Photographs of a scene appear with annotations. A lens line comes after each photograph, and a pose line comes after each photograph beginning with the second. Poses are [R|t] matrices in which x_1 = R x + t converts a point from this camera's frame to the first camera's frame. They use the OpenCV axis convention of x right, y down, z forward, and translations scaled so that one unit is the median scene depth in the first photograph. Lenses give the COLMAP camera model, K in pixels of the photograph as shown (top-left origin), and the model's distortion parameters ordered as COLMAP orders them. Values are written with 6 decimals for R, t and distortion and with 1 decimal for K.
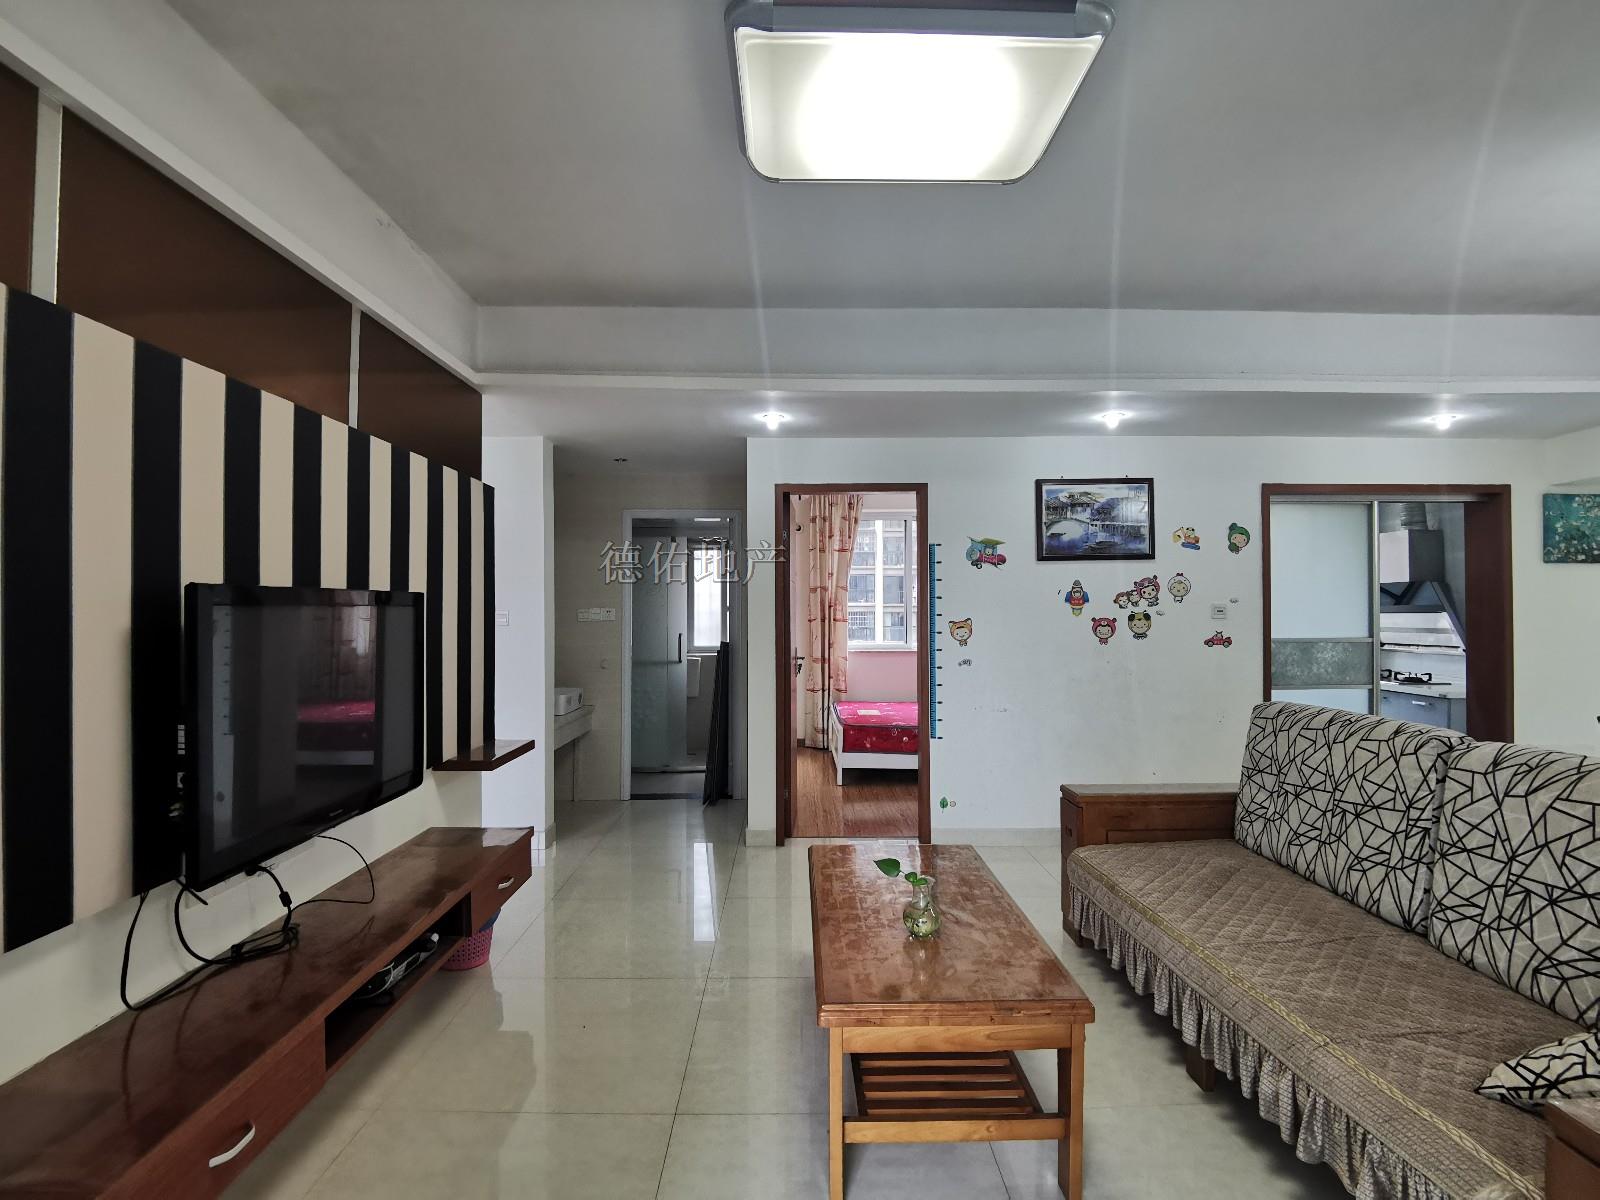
lens RADIAL K [[808.4, 0, 800.0], [0, 808.4, 600.0], [0, 0, 1]] dist [0.000262, -0.000050]
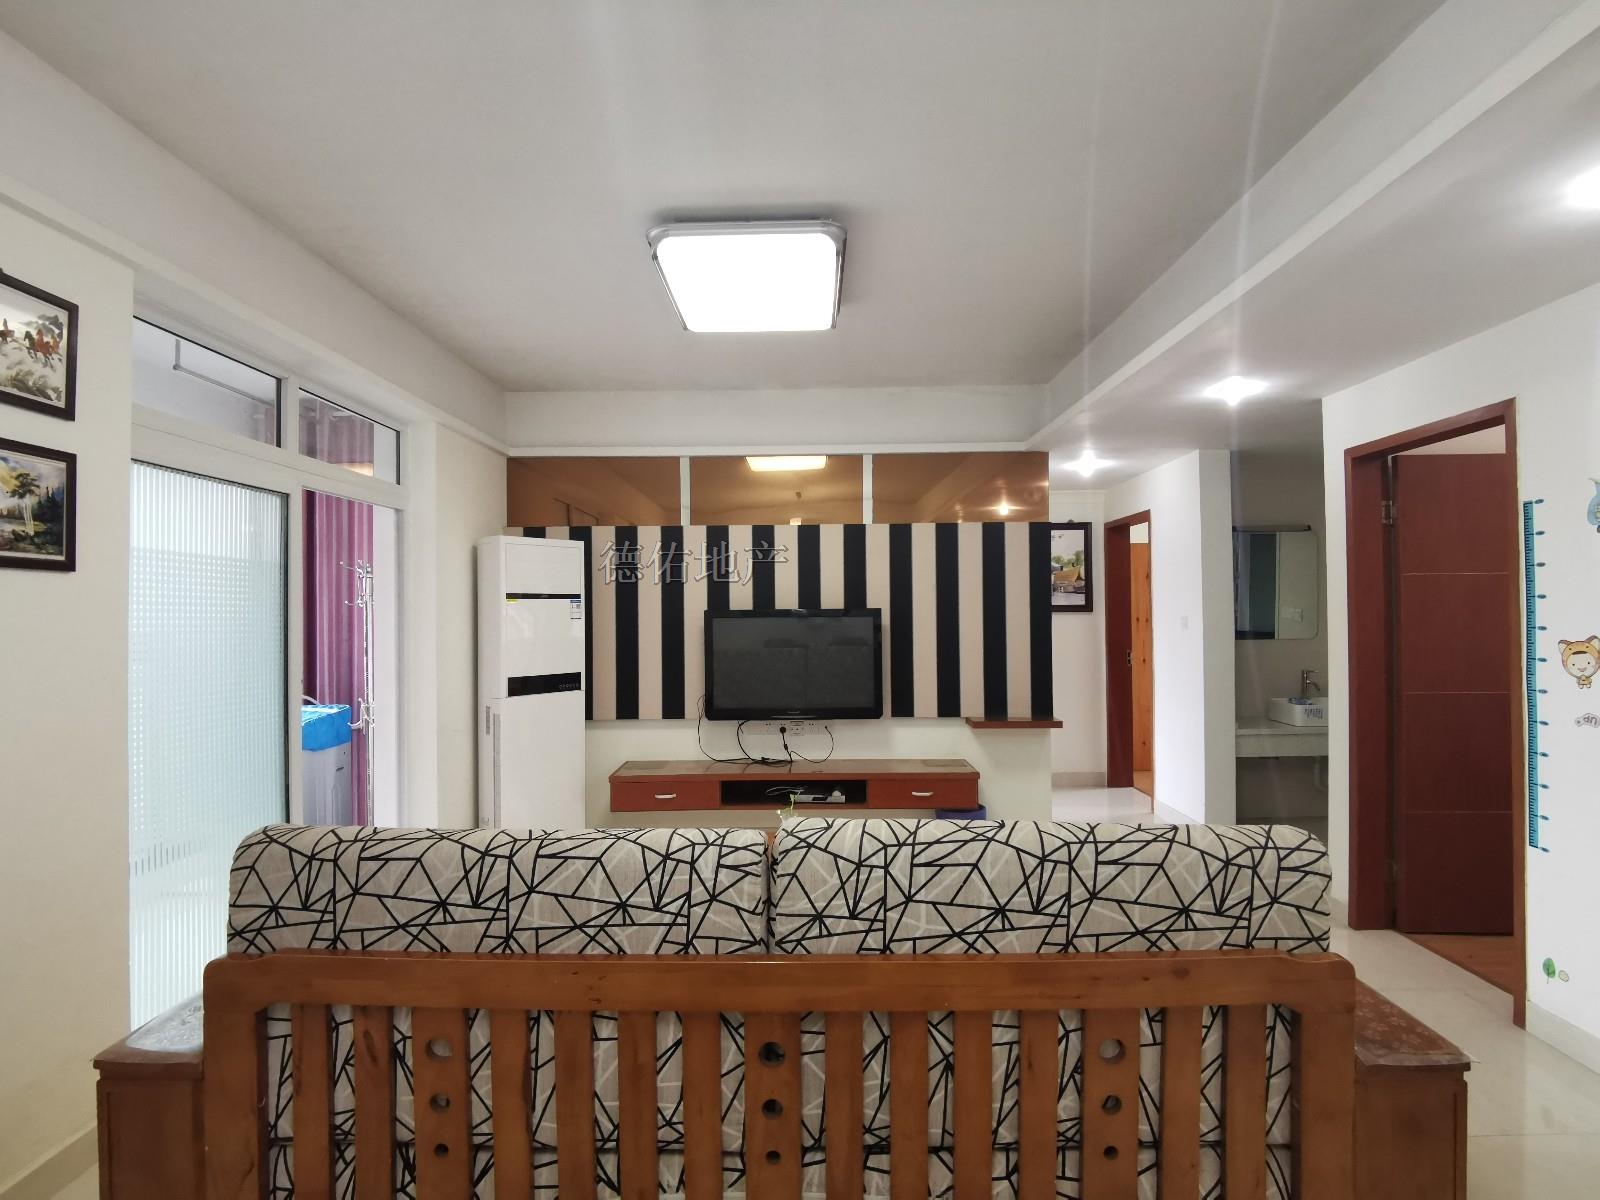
lens RADIAL K [[808.4, 0, 800.0], [0, 808.4, 600.0], [0, 0, 1]] dist [0.000262, -0.000050]
pose [[-0.020187, -0.009772, -0.999748, 1.696151], [0.021883, 0.999708, -0.010213, -0.013375], [0.999557, -0.022084, -0.019968, 1.153973]]
